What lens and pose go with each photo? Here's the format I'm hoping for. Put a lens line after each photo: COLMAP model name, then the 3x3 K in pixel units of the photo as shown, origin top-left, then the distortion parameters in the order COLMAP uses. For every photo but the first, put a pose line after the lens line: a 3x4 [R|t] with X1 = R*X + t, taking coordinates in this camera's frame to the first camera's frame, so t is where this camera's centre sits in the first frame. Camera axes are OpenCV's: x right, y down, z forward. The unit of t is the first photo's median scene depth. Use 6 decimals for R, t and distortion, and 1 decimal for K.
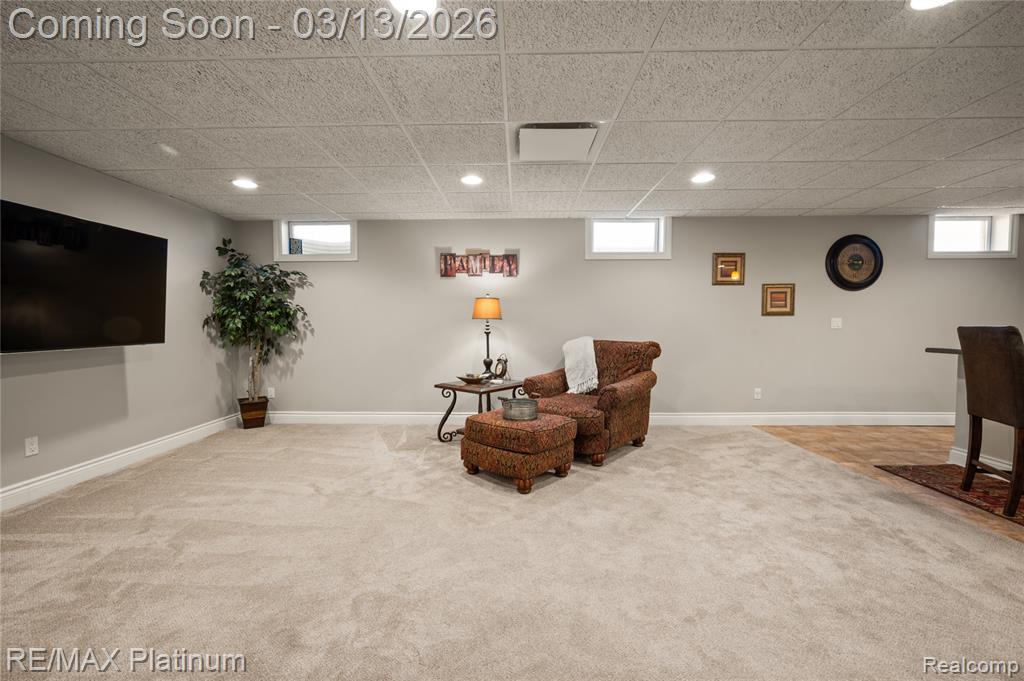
lens RADIAL K [[414.4, 0, 511.0], [0, 414.4, 332.7], [0, 0, 1]] dist [-0.001319, -0.000073]
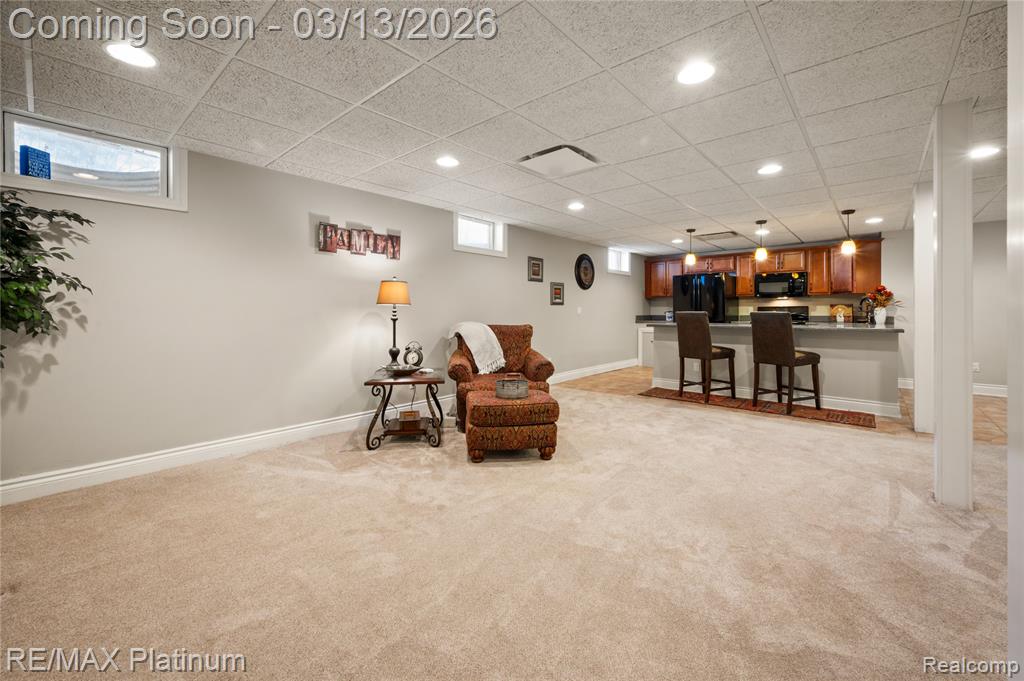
lens RADIAL K [[419.1, 0, 510.5], [0, 419.1, 301.4], [0, 0, 1]] dist [-0.000211, 0.000121]
pose [[0.648553, 0.020493, 0.760894, -0.549161], [0.013981, 0.999148, -0.038827, -0.000157], [-0.761041, 0.035819, 0.647714, 0.194194]]
